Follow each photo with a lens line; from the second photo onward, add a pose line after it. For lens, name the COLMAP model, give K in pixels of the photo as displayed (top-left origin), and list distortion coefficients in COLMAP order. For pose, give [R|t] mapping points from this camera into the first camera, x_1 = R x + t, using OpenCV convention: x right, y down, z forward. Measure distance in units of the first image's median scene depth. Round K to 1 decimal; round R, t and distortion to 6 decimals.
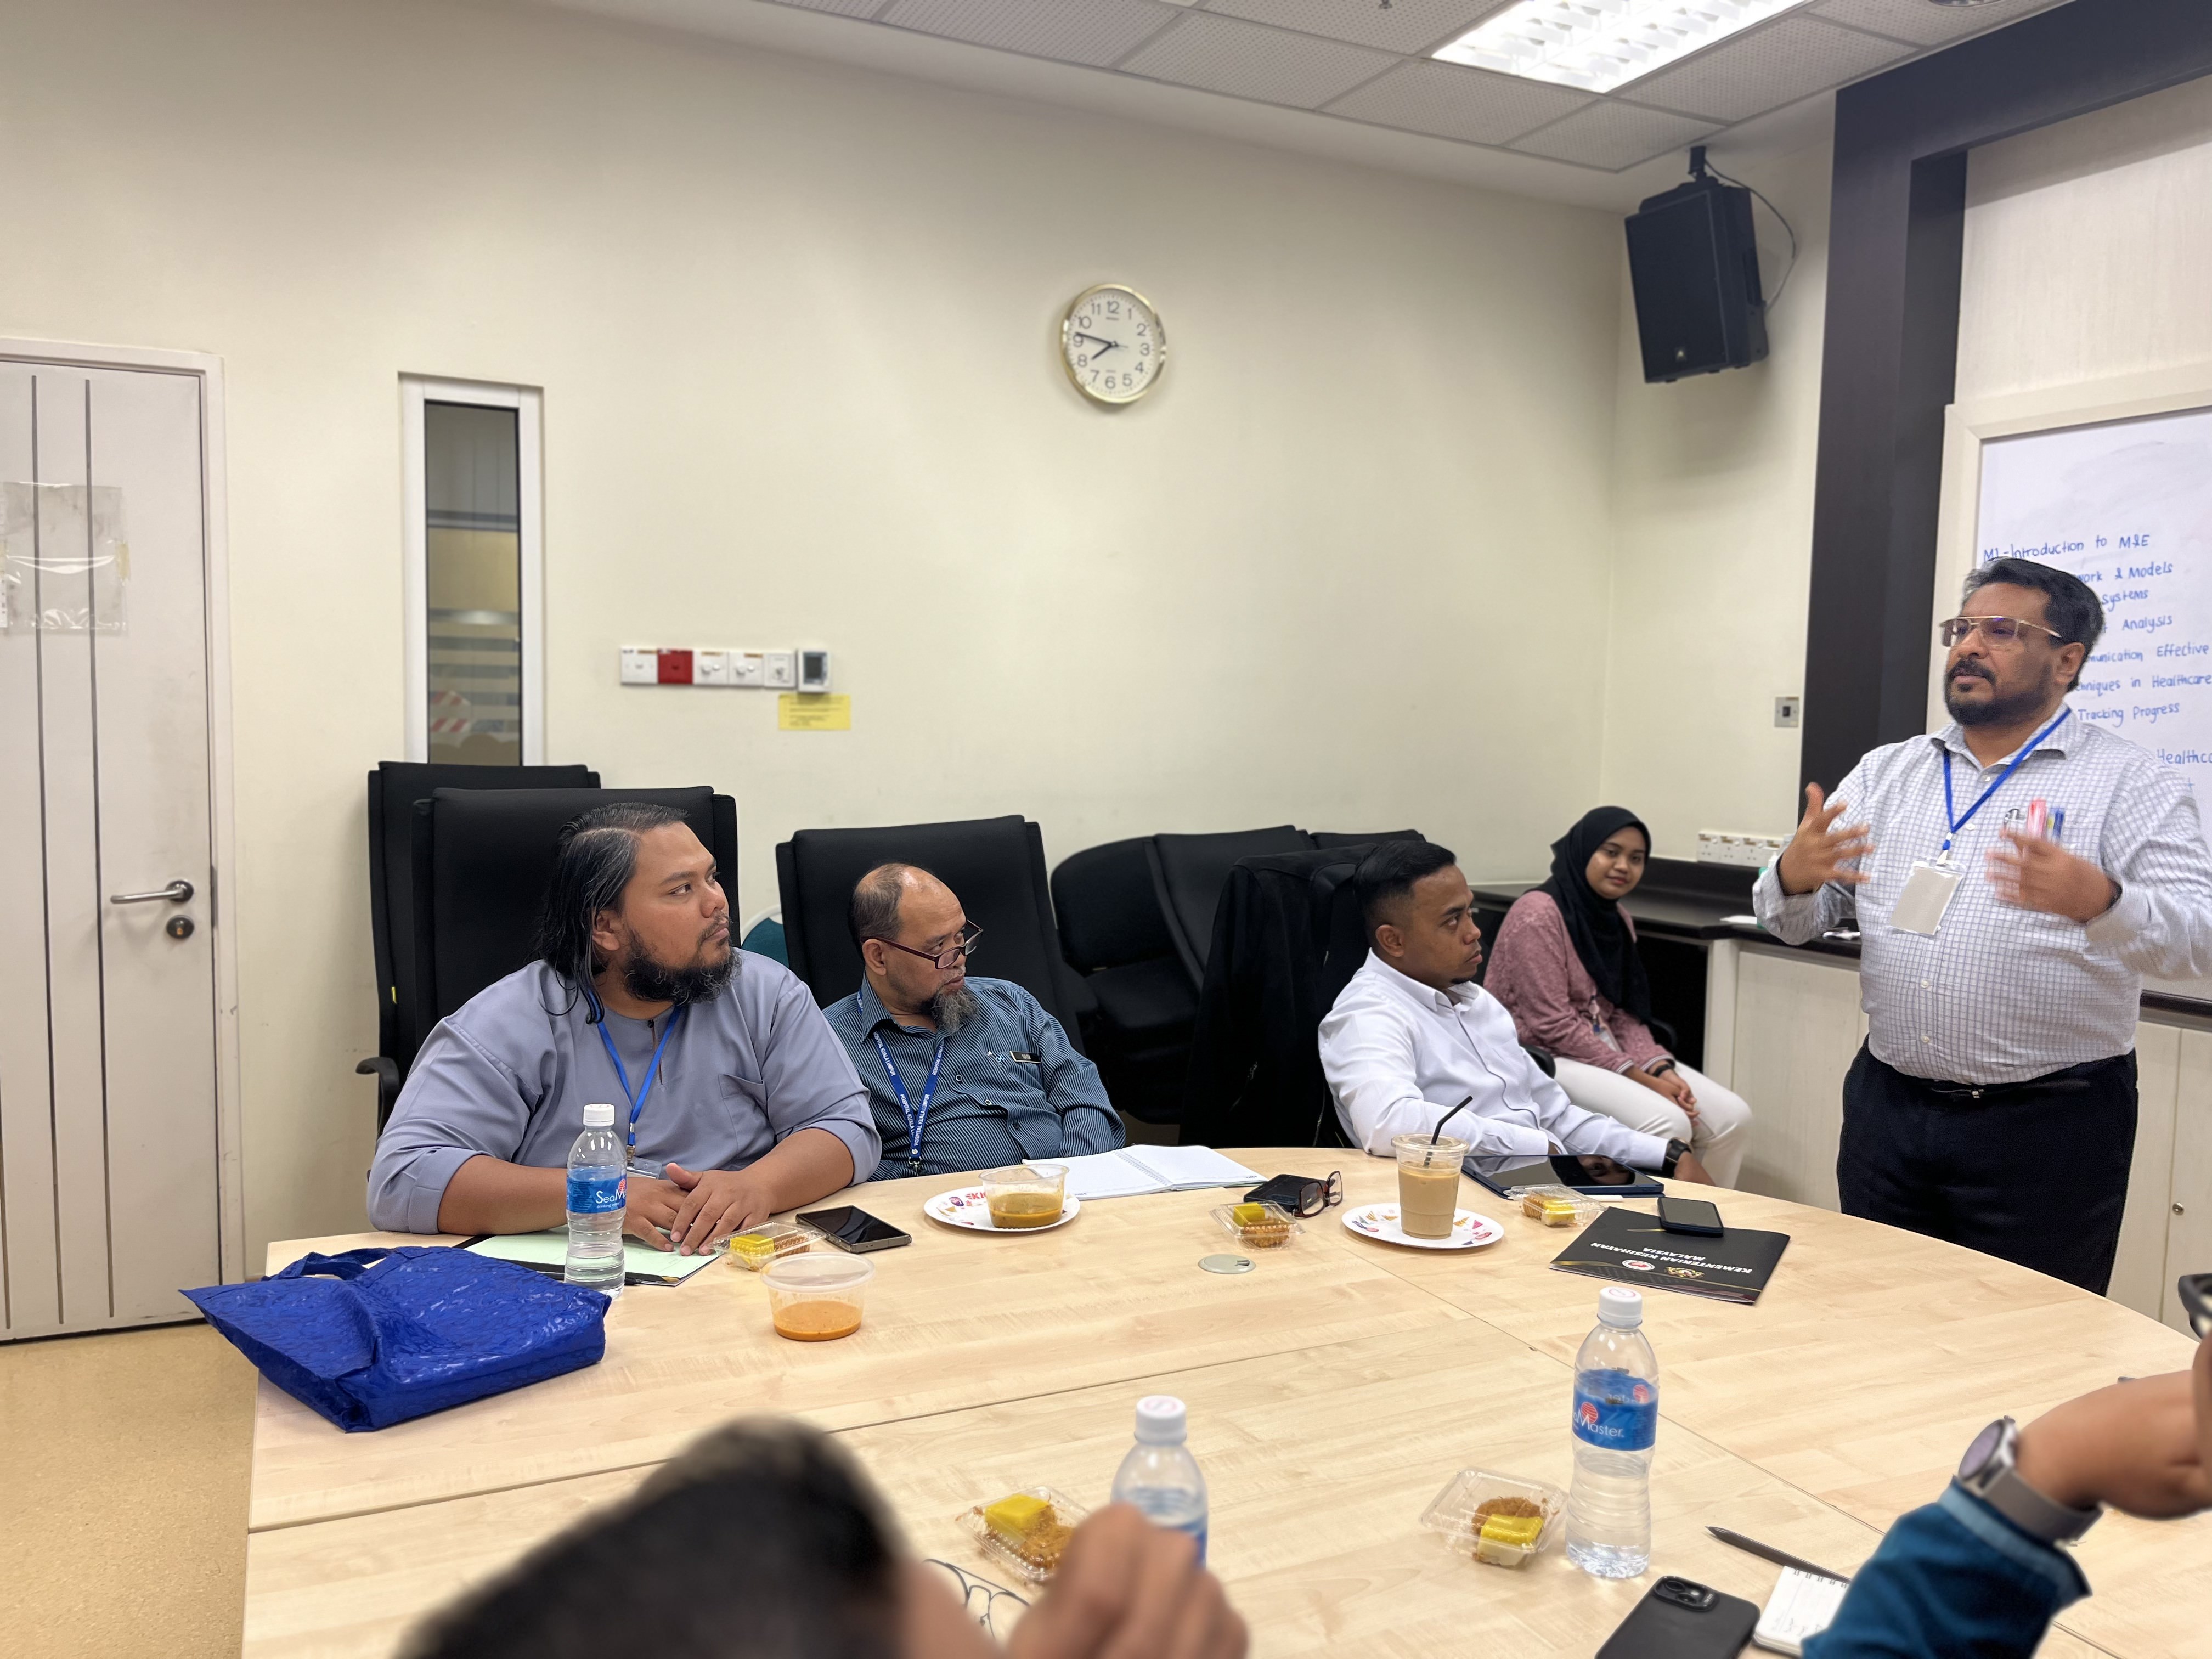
lens RADIAL K [[1677.9, 0, 1106.0], [0, 1677.9, 829.5], [0, 0, 1]] dist [0.055610, -0.088281]
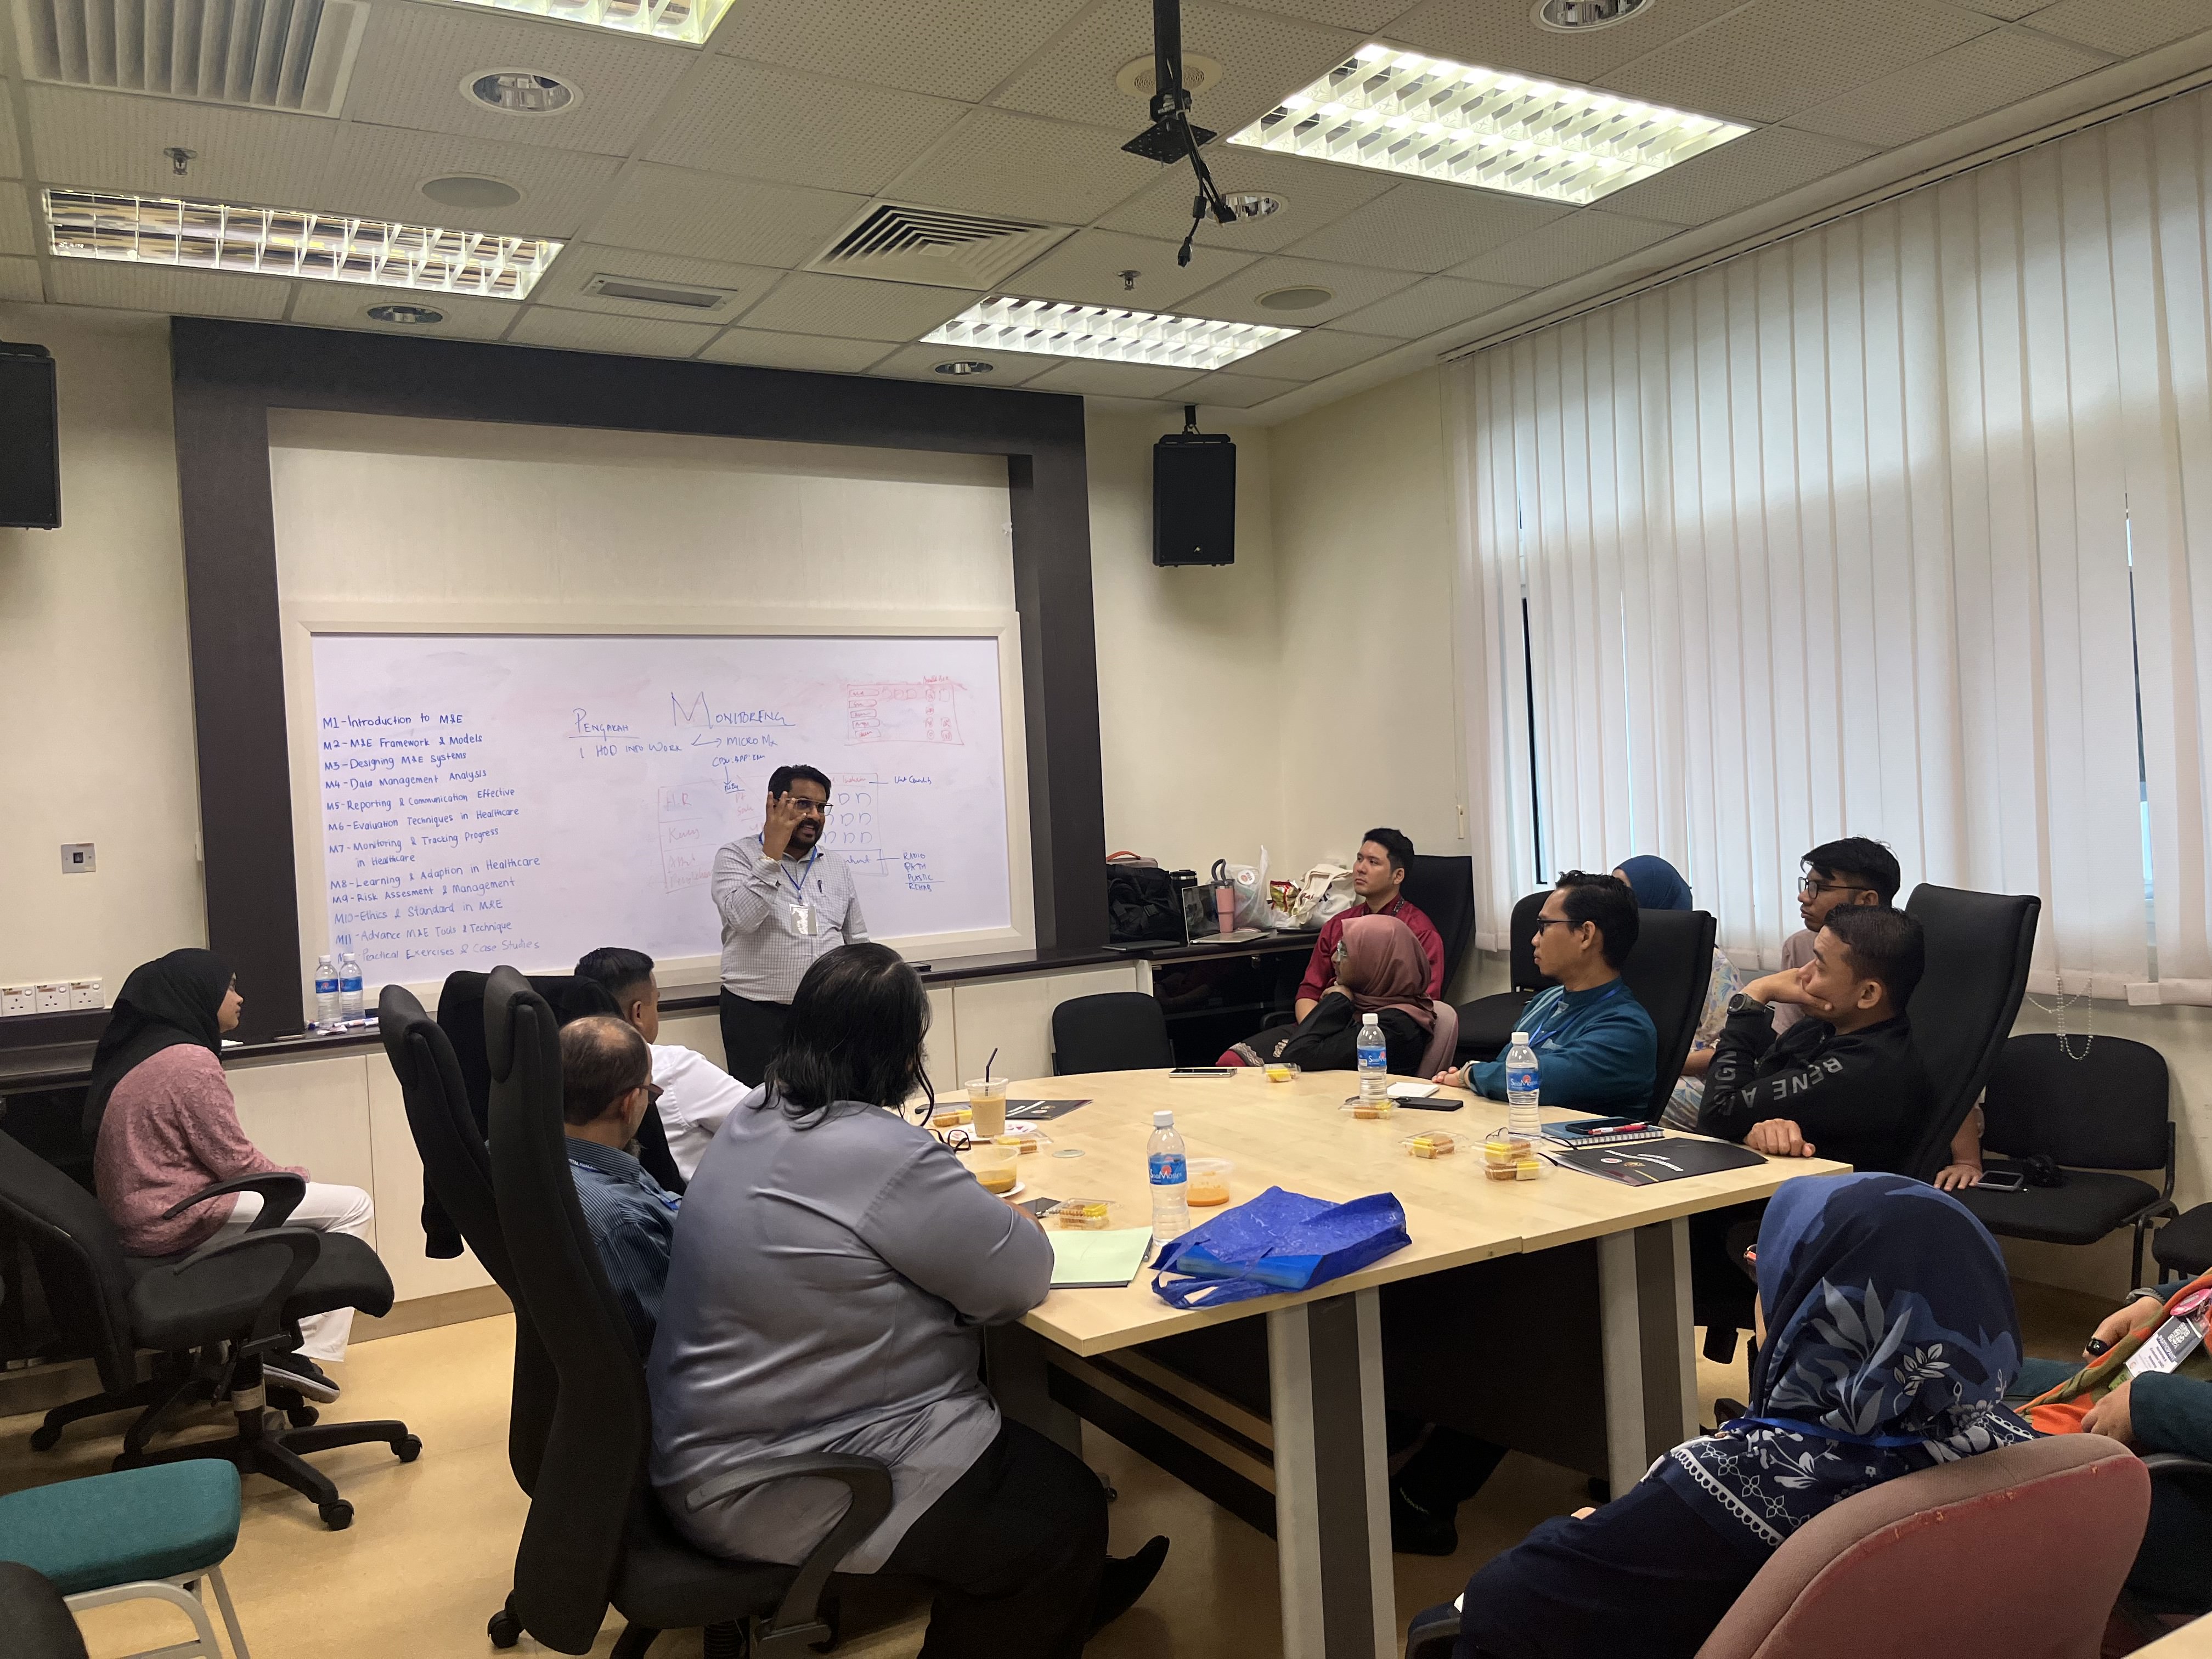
lens RADIAL K [[1680.0, 0, 1099.1], [0, 1680.0, 823.0], [0, 0, 1]] dist [0.045302, -0.065415]
pose [[-0.066672, -0.035759, 0.997134, -0.795457], [0.114276, 0.992508, 0.043234, -0.074249], [-0.991209, 0.116831, -0.062086, 0.503632]]
